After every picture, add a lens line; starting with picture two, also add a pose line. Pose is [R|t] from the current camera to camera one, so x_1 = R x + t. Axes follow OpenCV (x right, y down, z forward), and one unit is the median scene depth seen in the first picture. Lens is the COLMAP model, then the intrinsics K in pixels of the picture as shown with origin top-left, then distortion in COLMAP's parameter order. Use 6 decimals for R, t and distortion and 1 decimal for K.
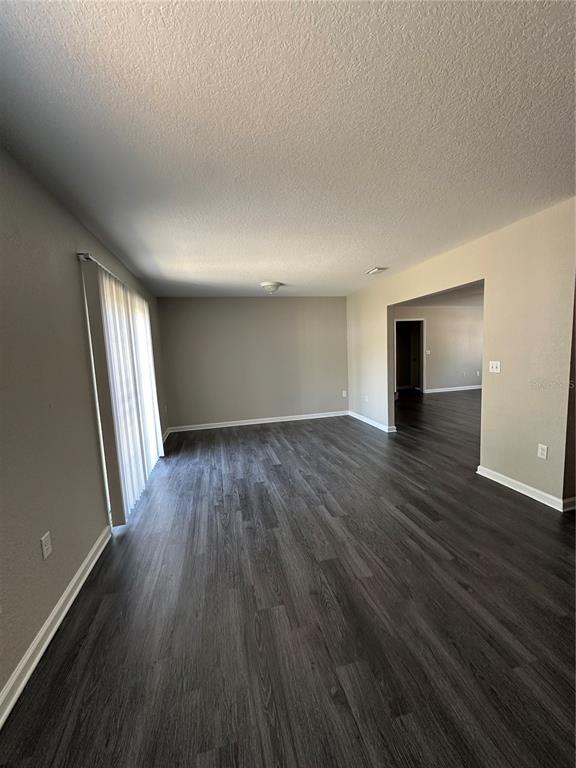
lens RADIAL K [[306.6, 0, 288.2], [0, 306.6, 384.8], [0, 0, 1]] dist [0.000569, 0.000160]
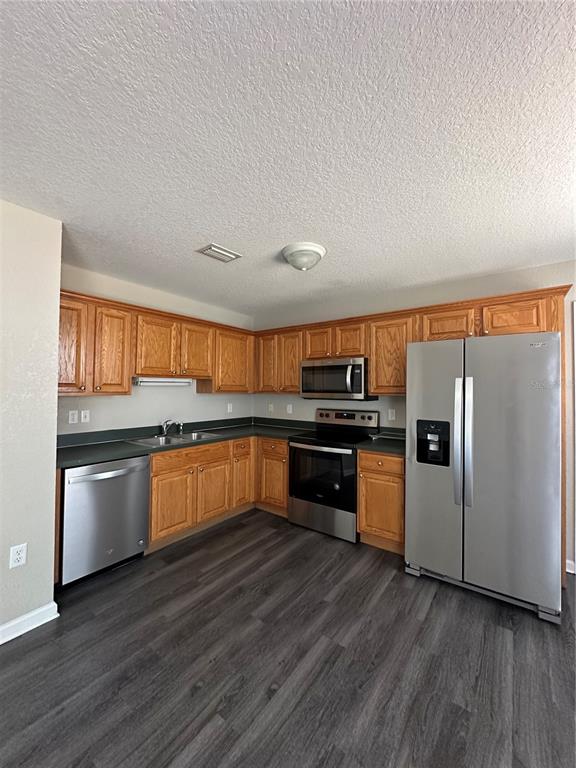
lens RADIAL K [[306.6, 0, 286.7], [0, 306.6, 382.3], [0, 0, 1]] dist [0.000569, 0.000160]
pose [[-0.635156, 0.050346, 0.770742, -0.120851], [0.106428, 0.994060, 0.022772, -0.180635], [-0.765017, 0.096492, -0.636741, 1.564672]]
